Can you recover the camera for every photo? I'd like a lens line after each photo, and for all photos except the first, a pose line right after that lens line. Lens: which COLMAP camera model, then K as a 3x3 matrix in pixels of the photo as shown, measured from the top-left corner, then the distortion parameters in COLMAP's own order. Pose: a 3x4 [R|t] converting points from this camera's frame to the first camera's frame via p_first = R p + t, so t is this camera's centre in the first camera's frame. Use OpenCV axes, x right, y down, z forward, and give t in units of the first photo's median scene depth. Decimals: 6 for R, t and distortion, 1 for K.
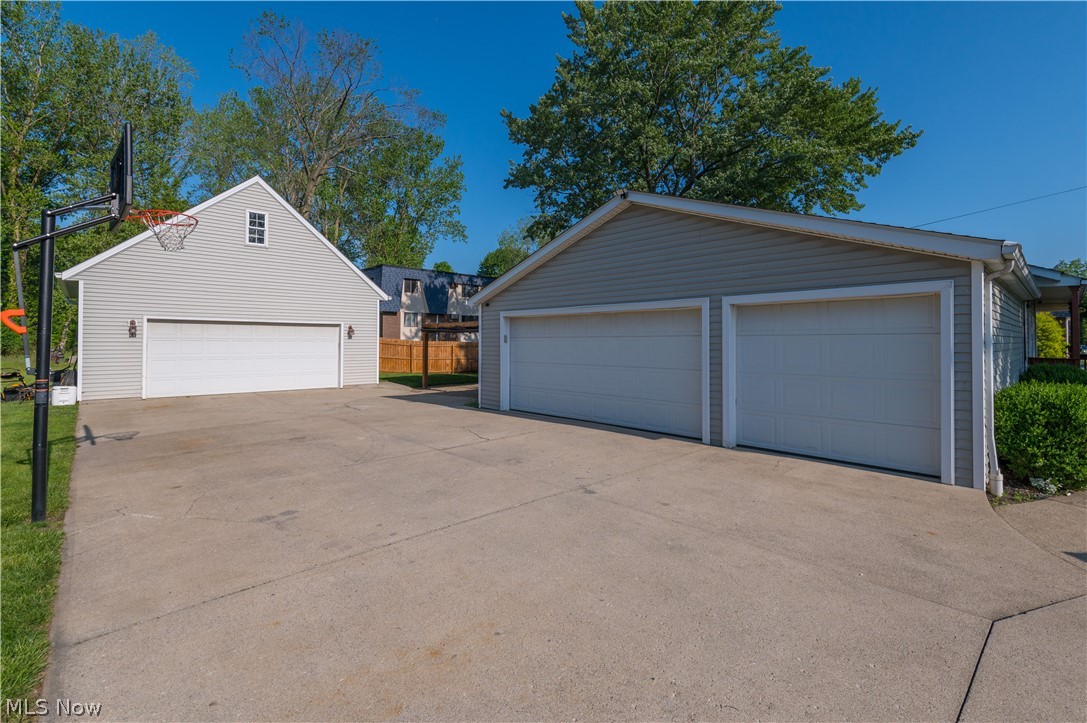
lens RADIAL K [[499.4, 0, 548.6], [0, 499.4, 328.3], [0, 0, 1]] dist [-0.000143, -0.000539]
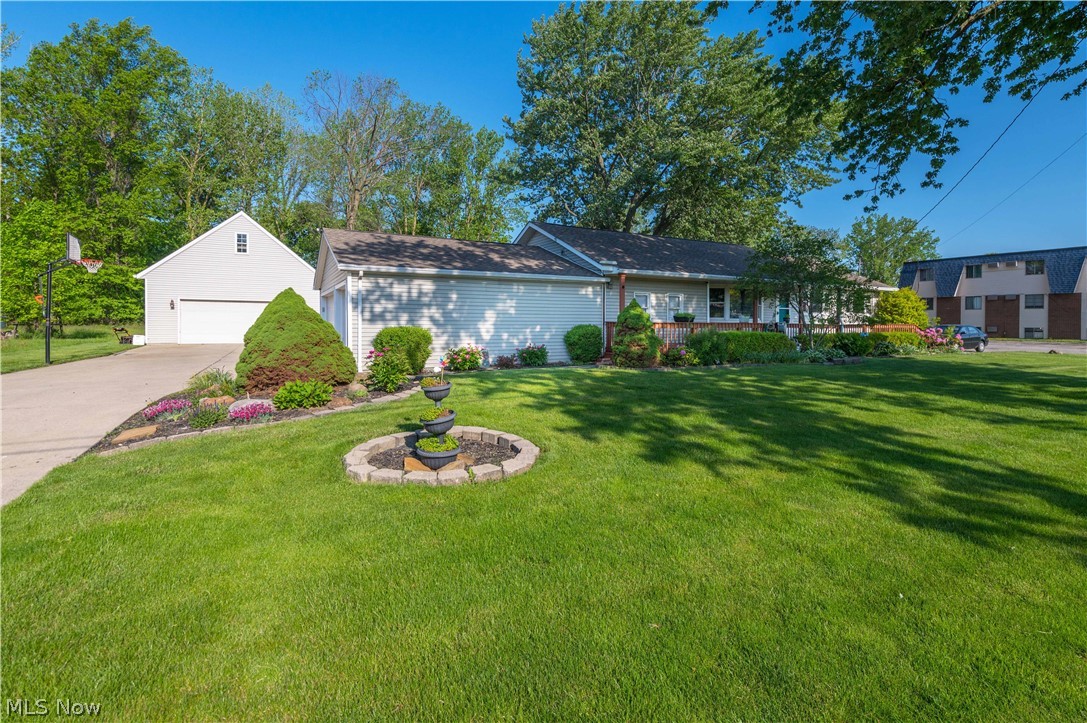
lens RADIAL K [[519.3, 0, 549.9], [0, 519.3, 335.9], [0, 0, 1]] dist [0.001712, -0.001353]
pose [[0.958617, 0.013262, -0.284390, 0.862714], [0.002066, 0.998564, 0.053532, 0.013657], [0.284692, -0.051905, 0.957213, -0.354240]]
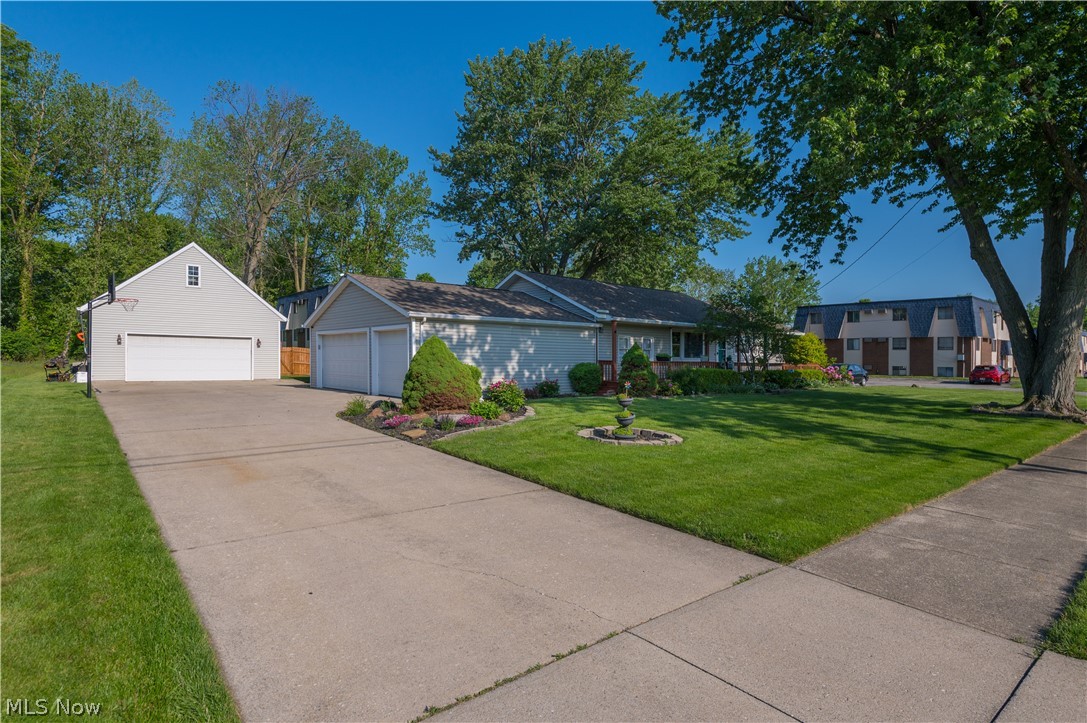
lens RADIAL K [[590.7, 0, 543.5], [0, 590.7, 361.5], [0, 0, 1]] dist [-0.001725, 0.000265]
pose [[0.996984, 0.010920, -0.076831, 0.644229], [-0.008549, 0.999479, 0.031119, 0.000669], [0.077131, -0.030369, 0.996558, -0.754536]]
